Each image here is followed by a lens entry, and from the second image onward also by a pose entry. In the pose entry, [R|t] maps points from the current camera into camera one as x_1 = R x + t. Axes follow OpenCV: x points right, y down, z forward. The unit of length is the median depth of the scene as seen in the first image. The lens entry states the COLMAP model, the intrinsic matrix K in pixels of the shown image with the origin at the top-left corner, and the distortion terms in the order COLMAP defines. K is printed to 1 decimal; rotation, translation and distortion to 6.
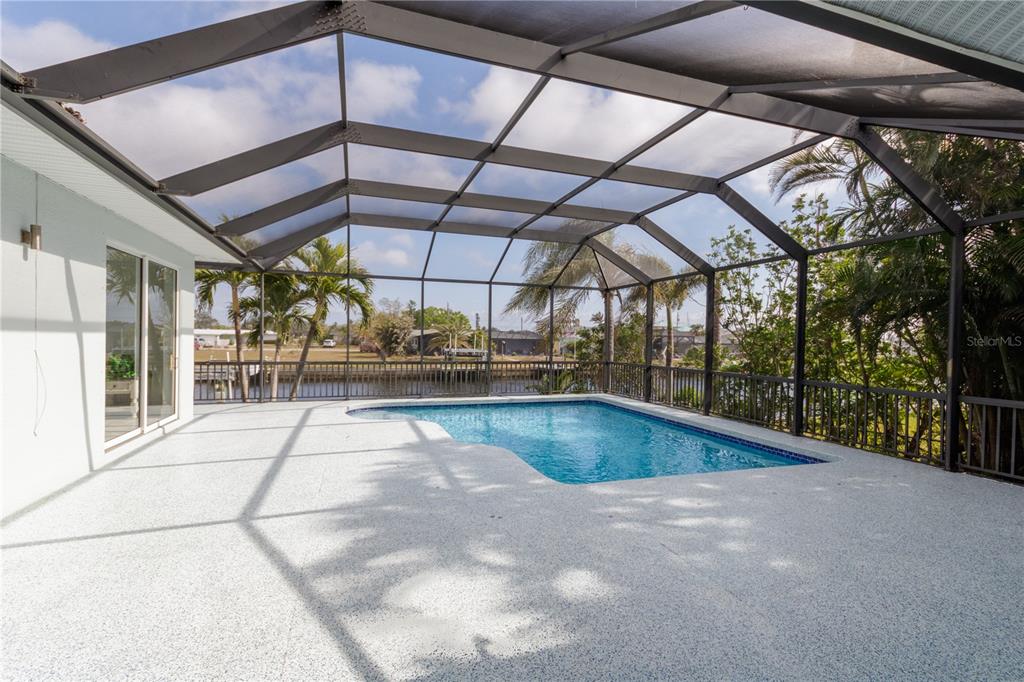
lens RADIAL K [[461.9, 0, 513.5], [0, 461.9, 347.9], [0, 0, 1]] dist [-0.000475, 0.000120]
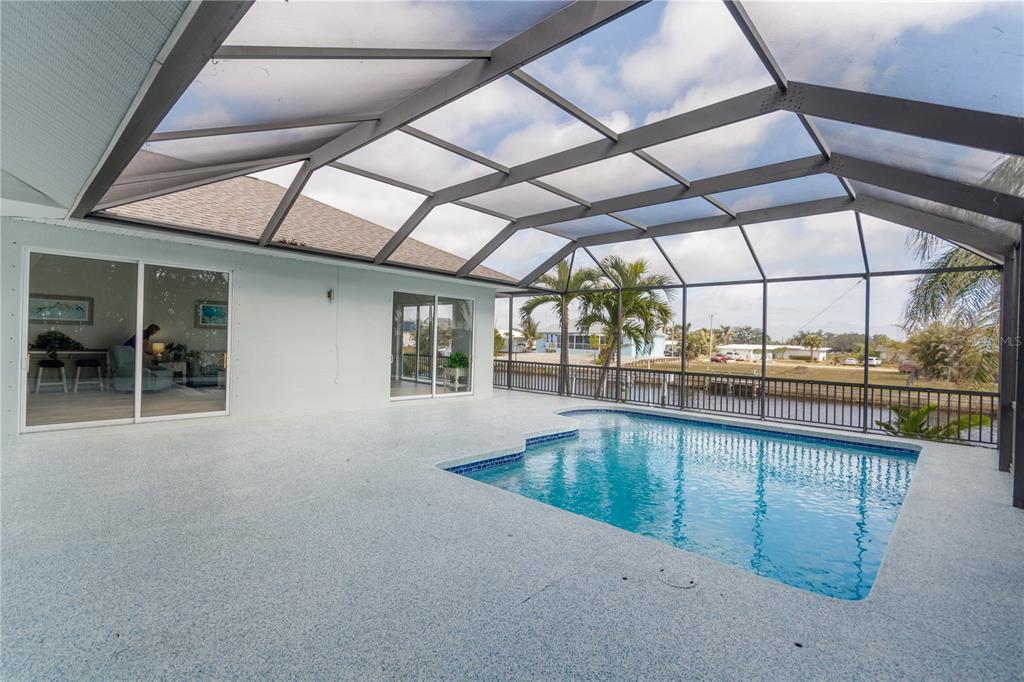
lens RADIAL K [[479.3, 0, 513.1], [0, 479.3, 335.0], [0, 0, 1]] dist [0.019877, 0.000132]
pose [[0.481551, -0.014470, -0.876299, 0.234388], [-0.039154, 0.998510, -0.038004, 0.001471], [0.875543, 0.052611, 0.480267, 0.110291]]
